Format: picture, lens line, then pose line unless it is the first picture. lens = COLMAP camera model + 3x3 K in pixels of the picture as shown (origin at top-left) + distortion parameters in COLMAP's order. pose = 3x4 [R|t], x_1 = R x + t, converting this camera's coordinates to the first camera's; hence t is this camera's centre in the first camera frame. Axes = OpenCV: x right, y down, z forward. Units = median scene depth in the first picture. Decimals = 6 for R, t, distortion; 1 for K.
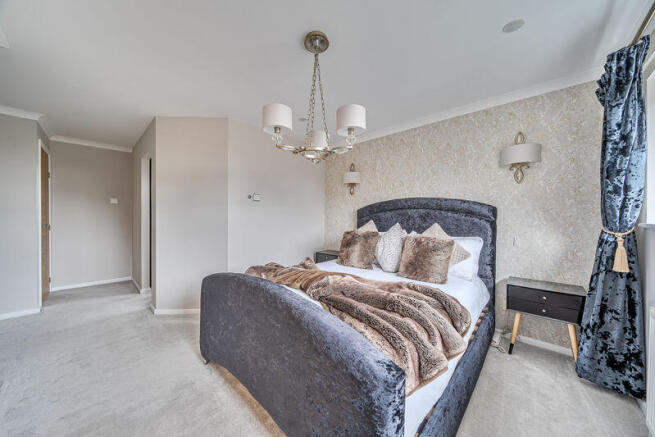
lens RADIAL K [[226.3, 0, 327.5], [0, 226.3, 218.5], [0, 0, 1]] dist [0.000285, 0.000045]
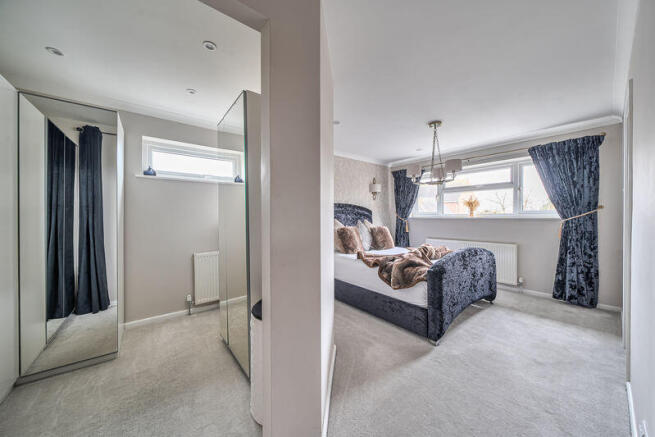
lens RADIAL K [[226.3, 0, 327.5], [0, 226.3, 218.5], [0, 0, 1]] dist [0.000285, 0.000045]
pose [[0.140220, -0.007637, 0.990091, -1.402595], [0.007559, 0.999949, 0.006642, 0.005106], [-0.990092, 0.006553, 0.140271, 1.097684]]
